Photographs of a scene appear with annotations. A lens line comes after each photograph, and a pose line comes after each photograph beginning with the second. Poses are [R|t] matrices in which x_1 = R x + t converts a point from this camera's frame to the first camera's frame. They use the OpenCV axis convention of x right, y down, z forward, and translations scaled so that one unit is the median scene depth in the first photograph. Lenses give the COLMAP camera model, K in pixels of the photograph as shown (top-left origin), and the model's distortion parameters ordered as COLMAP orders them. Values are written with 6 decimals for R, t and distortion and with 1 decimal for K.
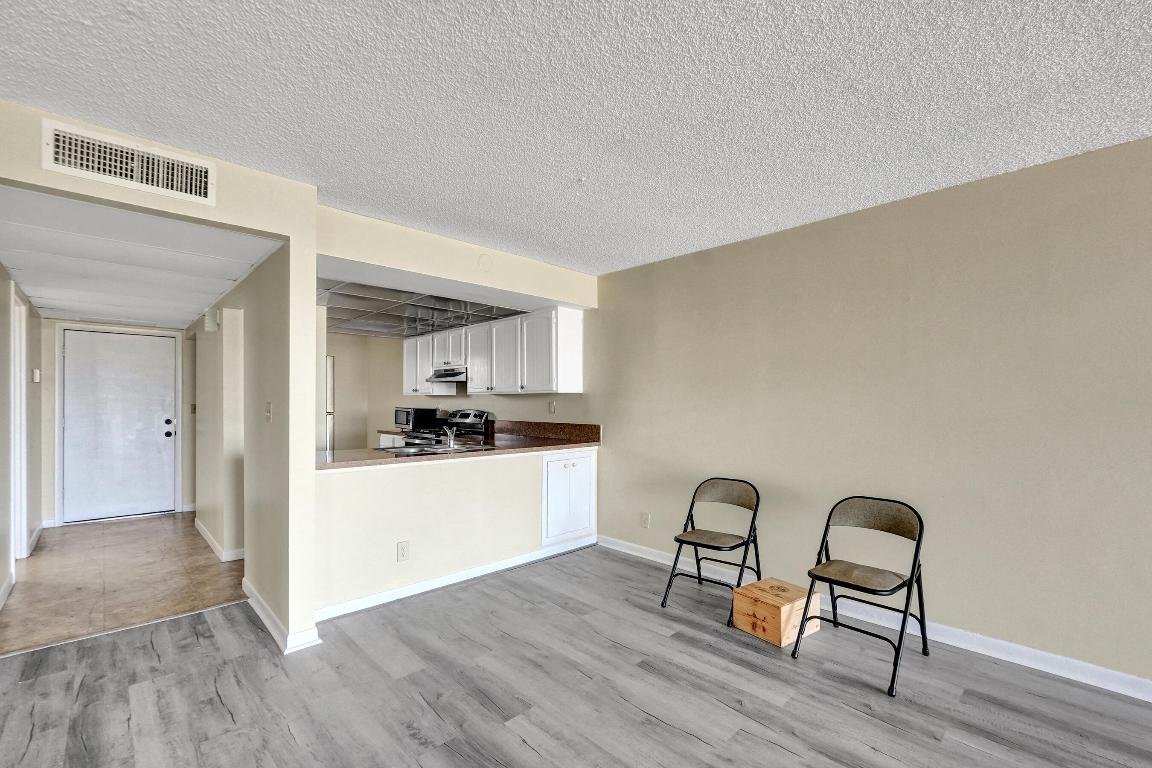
lens RADIAL K [[480.9, 0, 577.3], [0, 480.9, 400.5], [0, 0, 1]] dist [-0.000895, -0.000090]
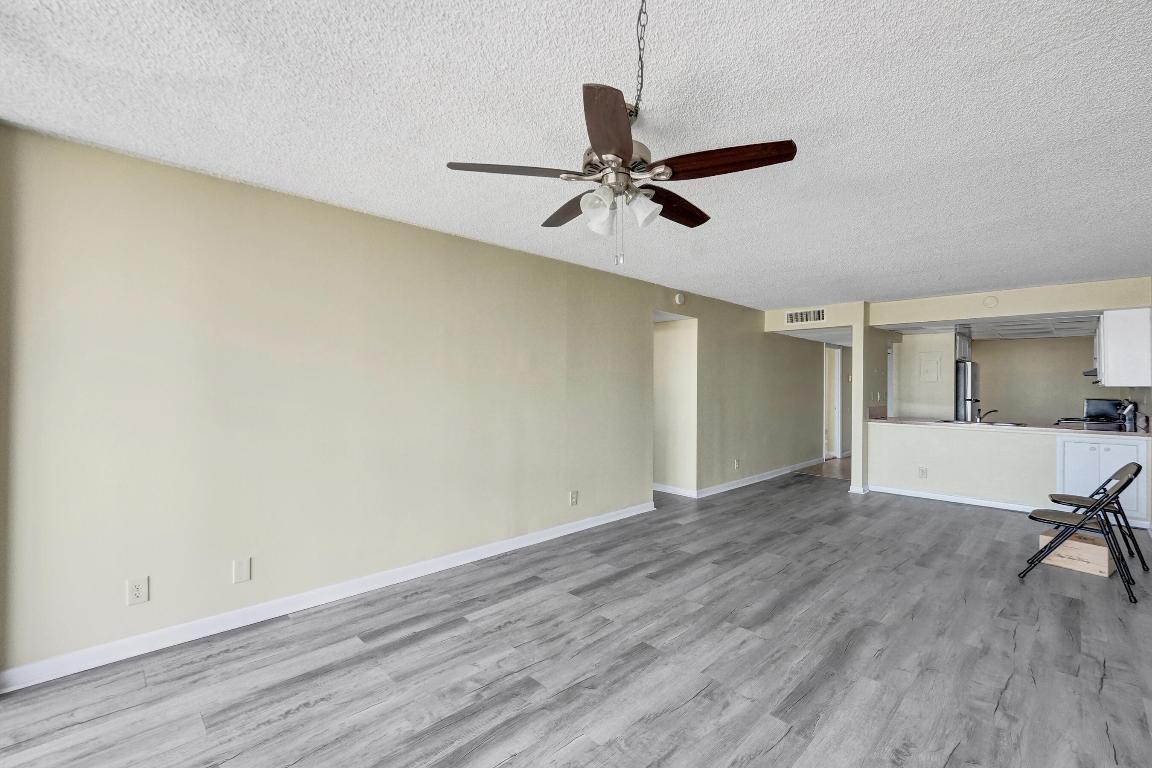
lens RADIAL K [[493.9, 0, 576.0], [0, 493.9, 384.0], [0, 0, 1]] dist [0.006903, 0.000478]
pose [[-0.015979, -0.008059, -0.999840, 1.009829], [-0.002204, 0.999965, -0.008025, -0.008025], [0.999870, 0.002076, -0.015996, -0.202640]]
